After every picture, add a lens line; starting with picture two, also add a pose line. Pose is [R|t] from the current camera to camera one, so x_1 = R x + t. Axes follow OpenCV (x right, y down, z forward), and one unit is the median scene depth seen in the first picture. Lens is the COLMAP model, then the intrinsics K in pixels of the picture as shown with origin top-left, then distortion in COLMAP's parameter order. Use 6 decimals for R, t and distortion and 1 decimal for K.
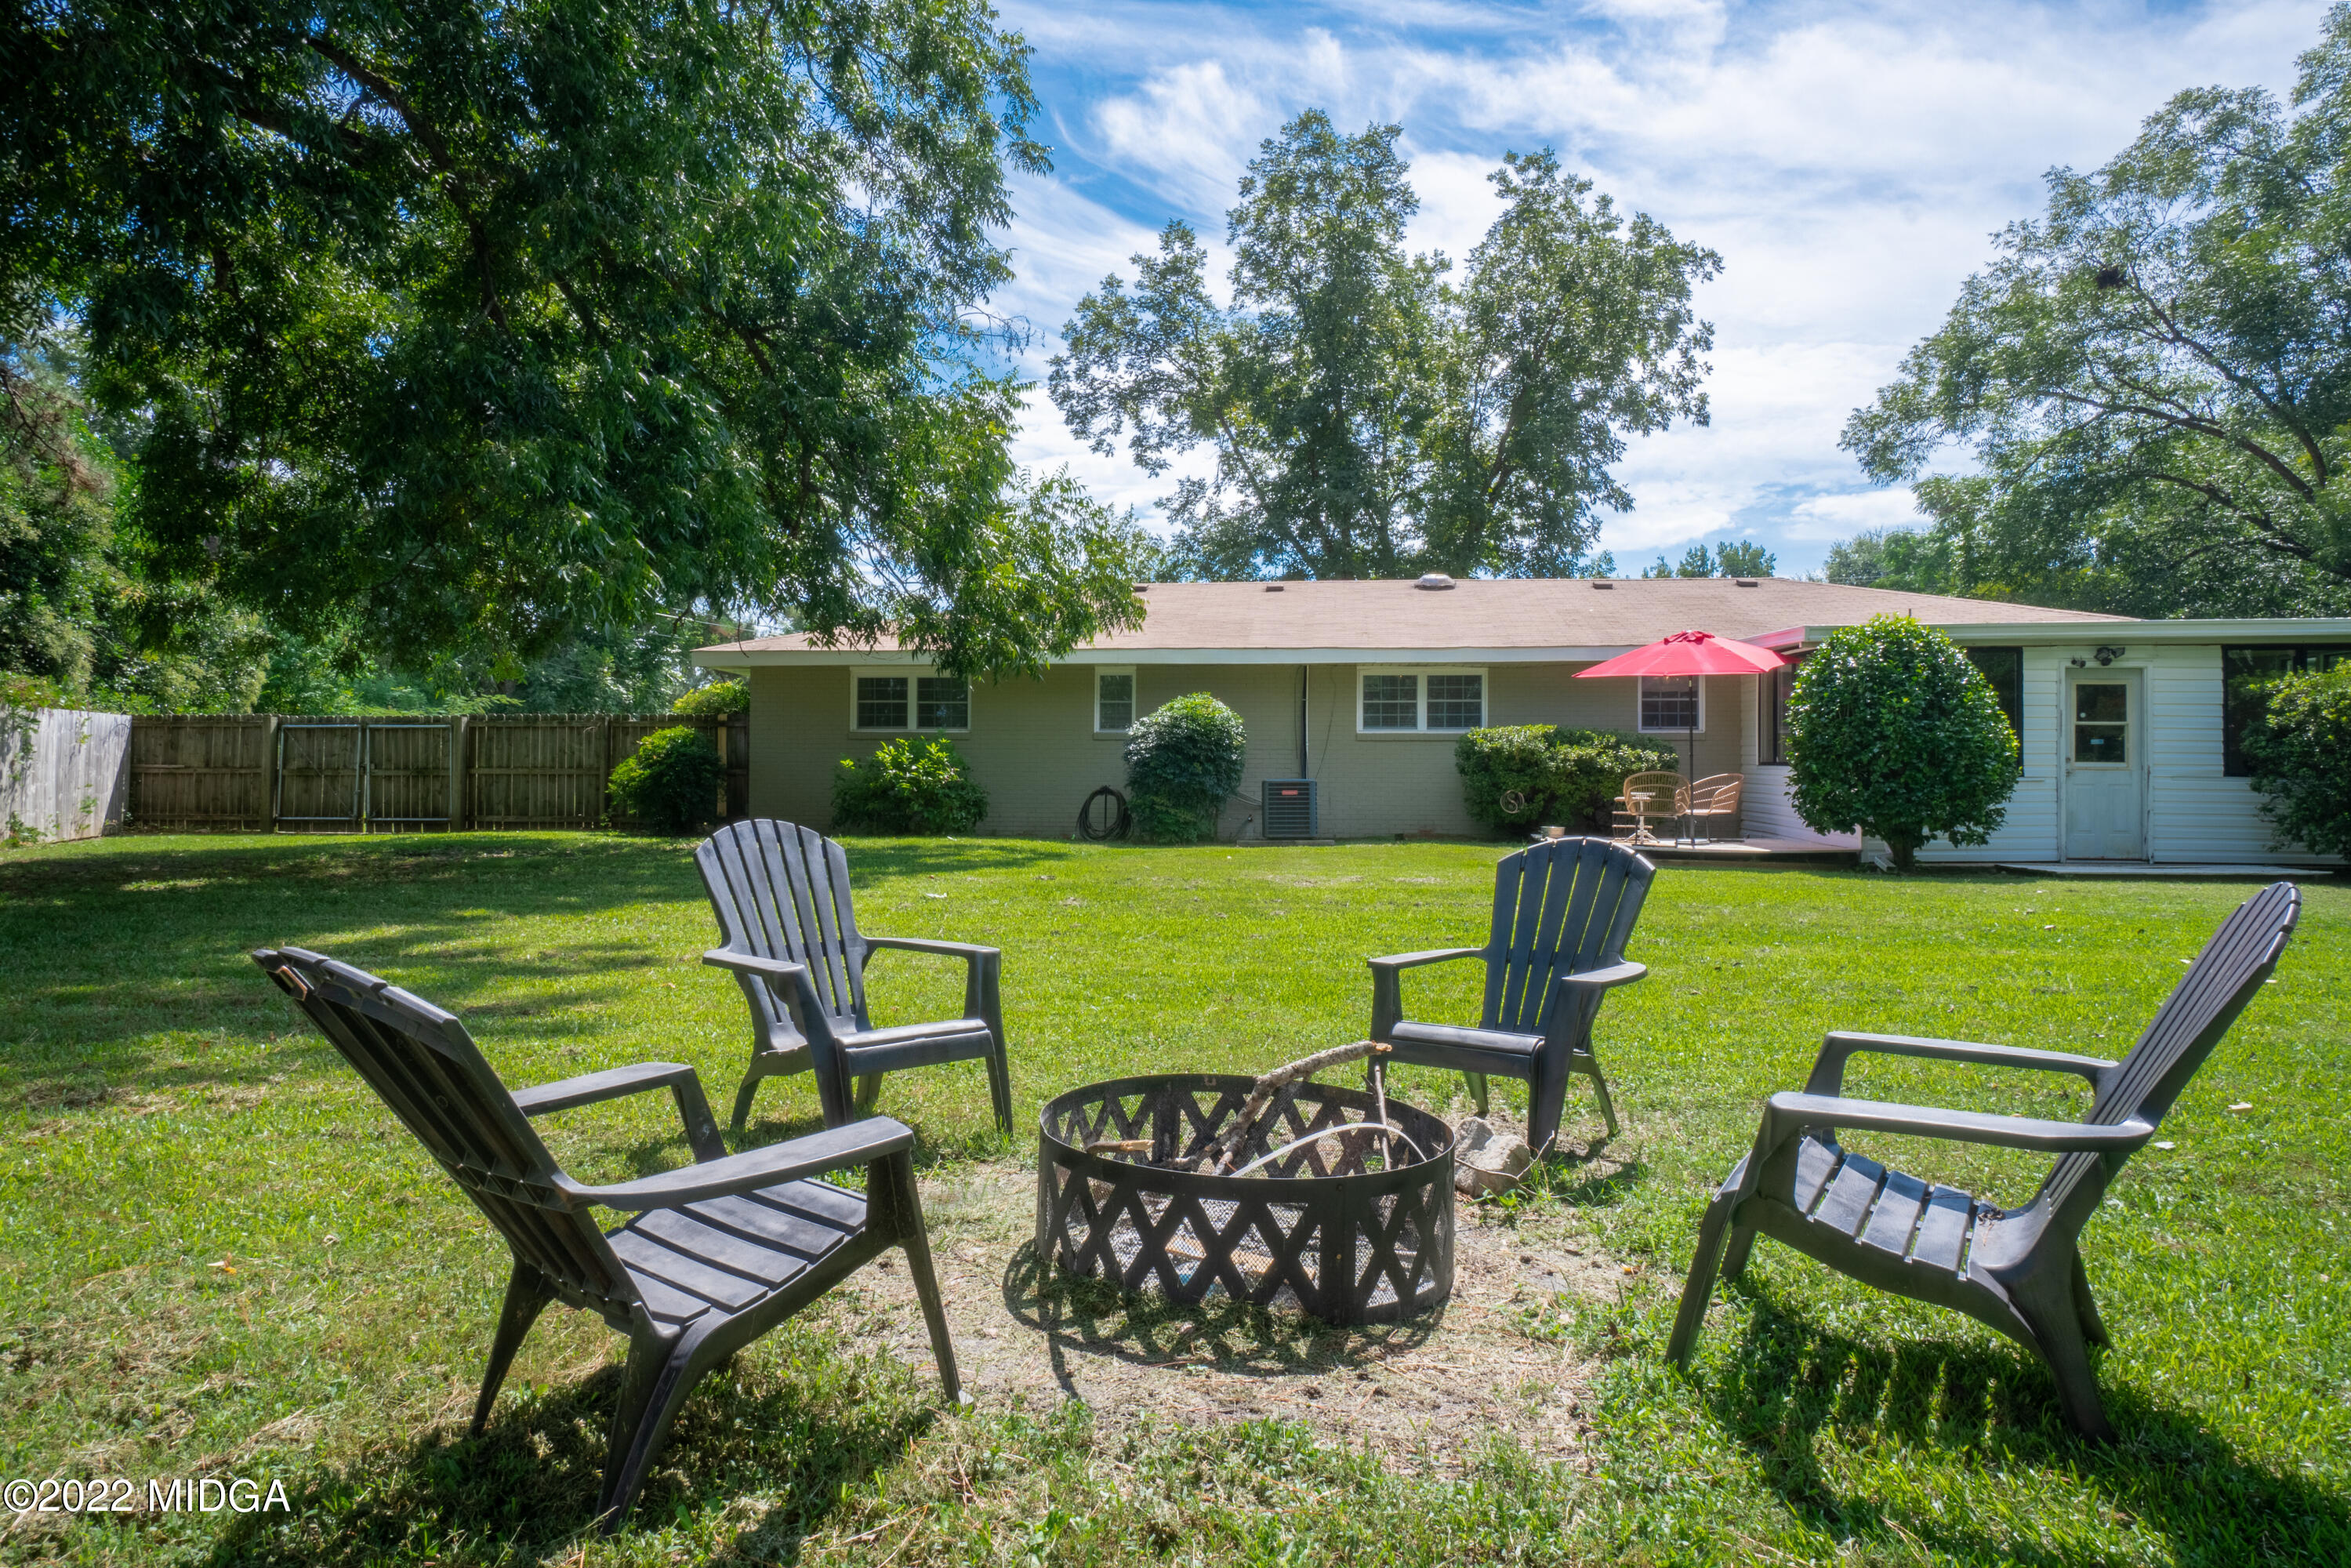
lens RADIAL K [[1484.9, 0, 1171.0], [0, 1484.9, 781.3], [0, 0, 1]] dist [-0.020718, 0.021792]
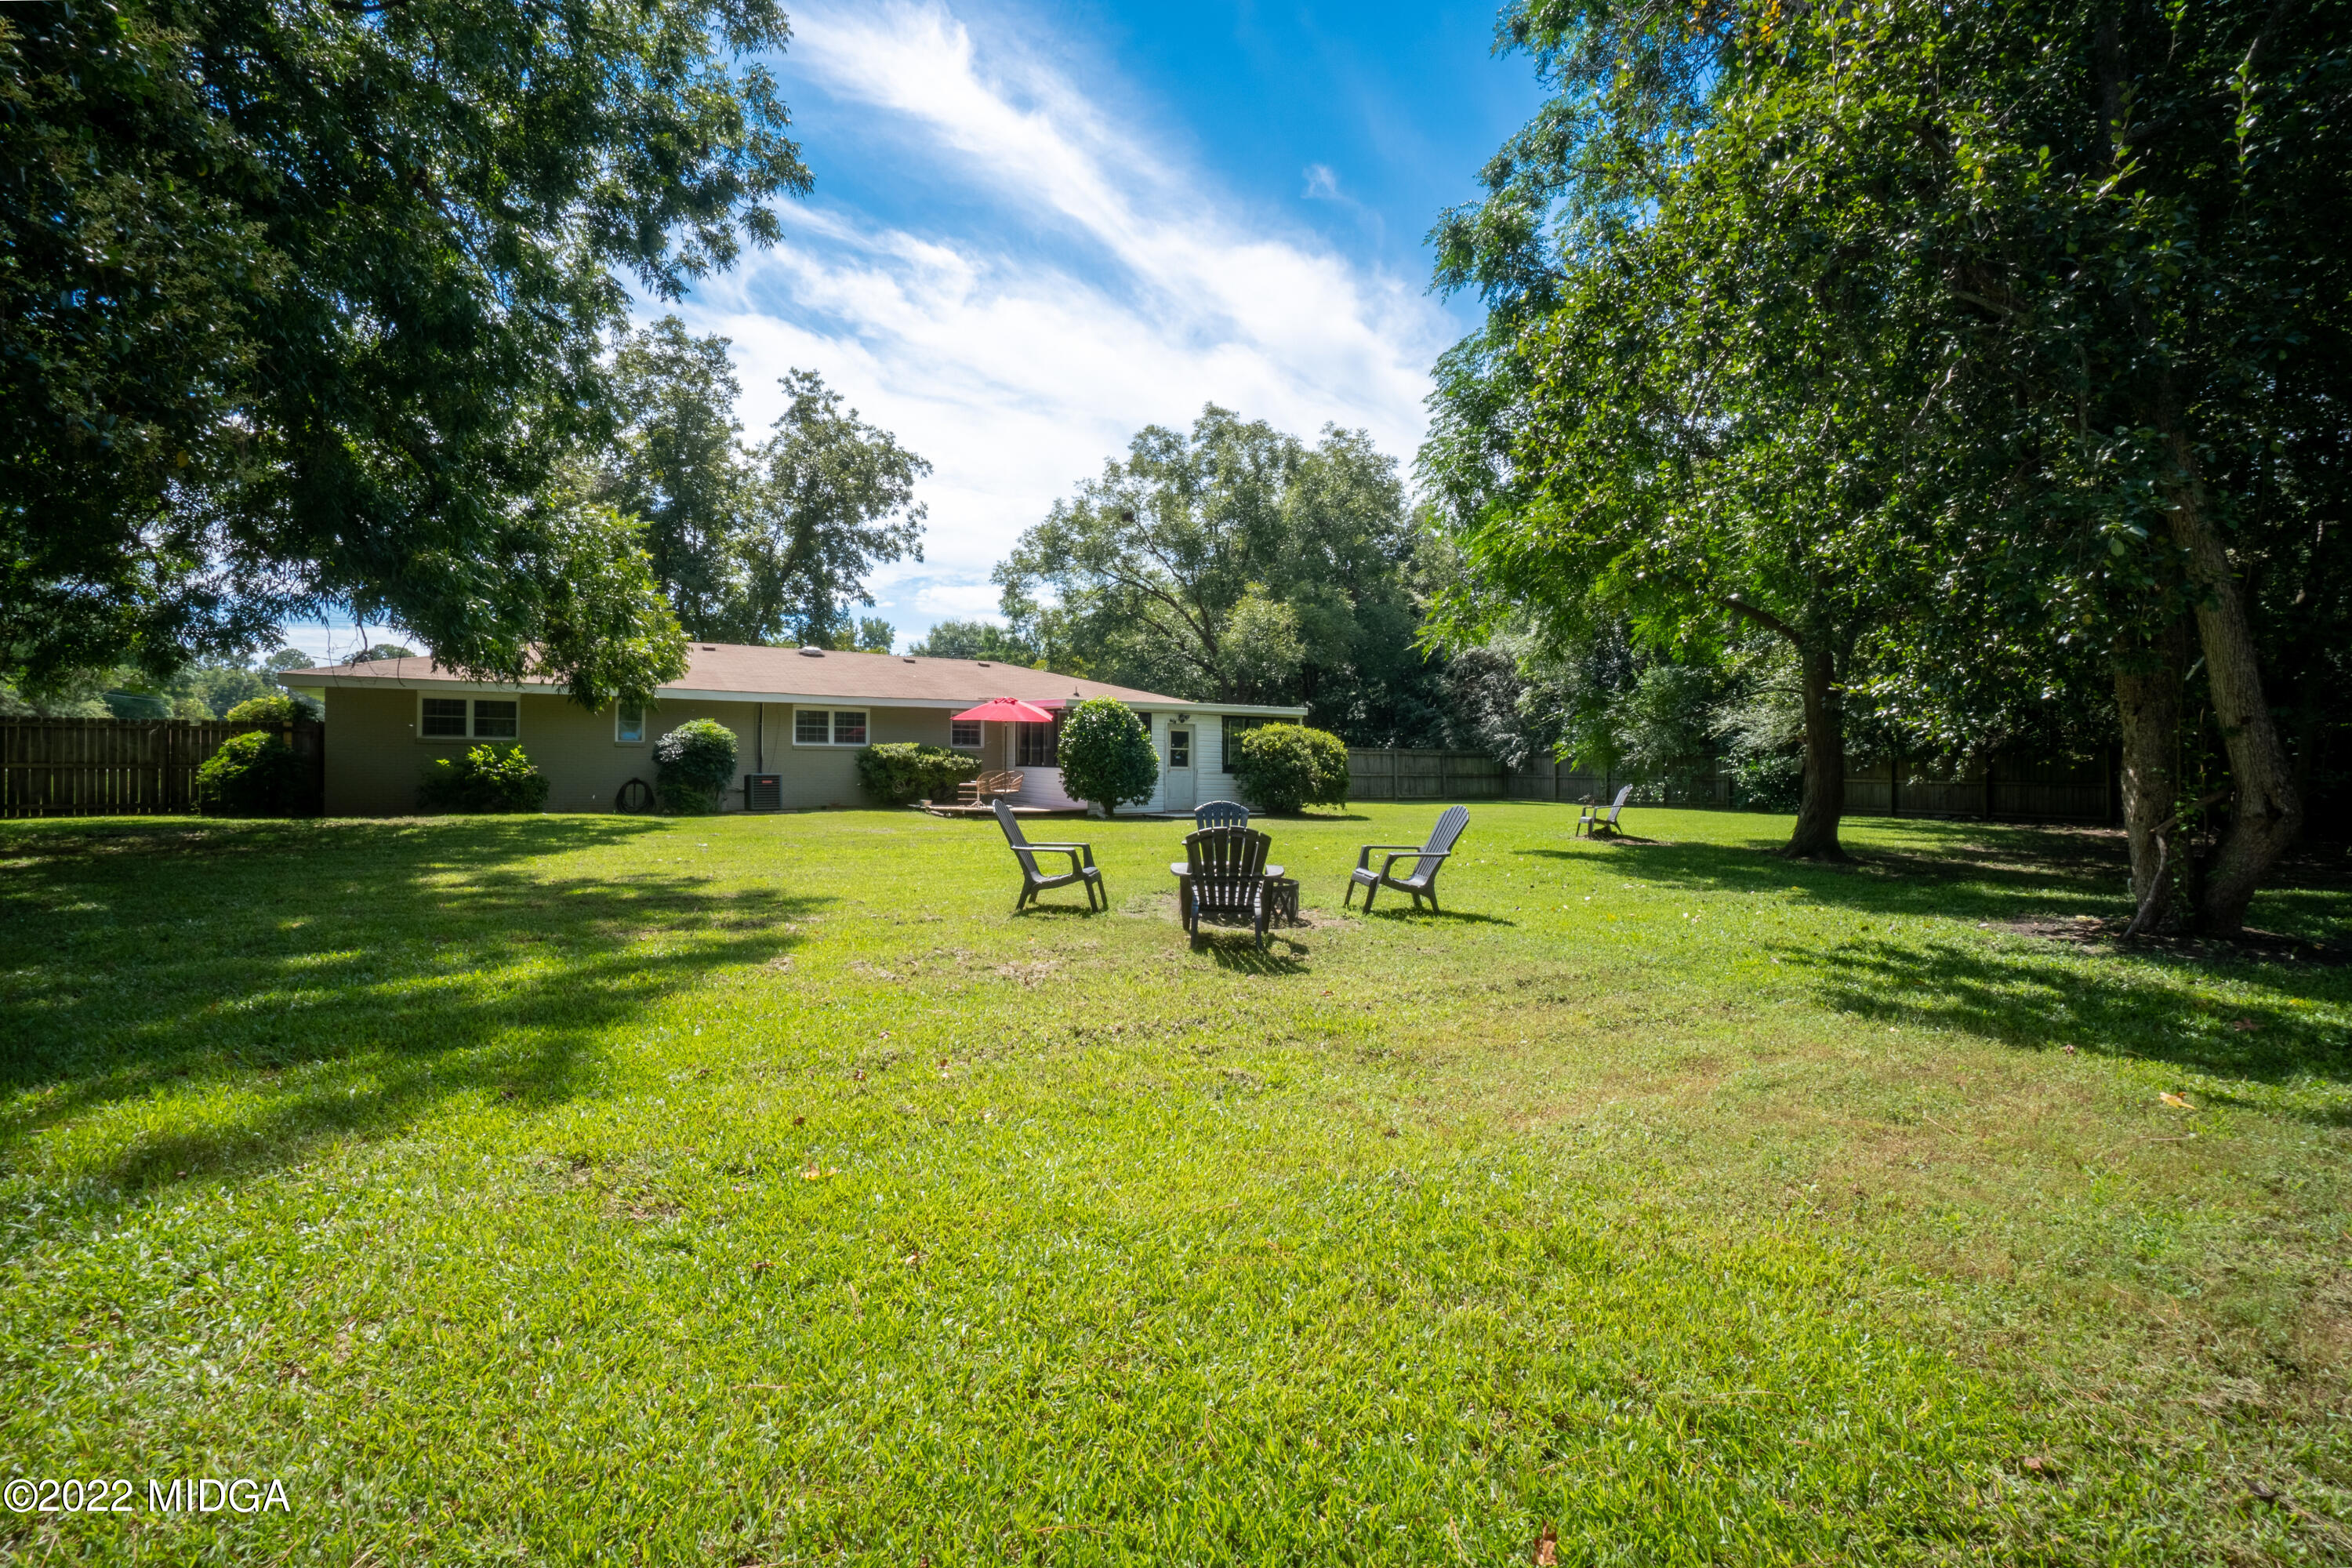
lens RADIAL K [[1020.2, 0, 1131.2], [0, 1020.2, 767.7], [0, 0, 1]] dist [-0.042605, 0.000355]
pose [[0.801644, 0.002844, 0.597795, -0.172647], [-0.001915, 0.999996, -0.002190, -0.003963], [-0.597799, 0.000611, 0.801646, -0.090547]]
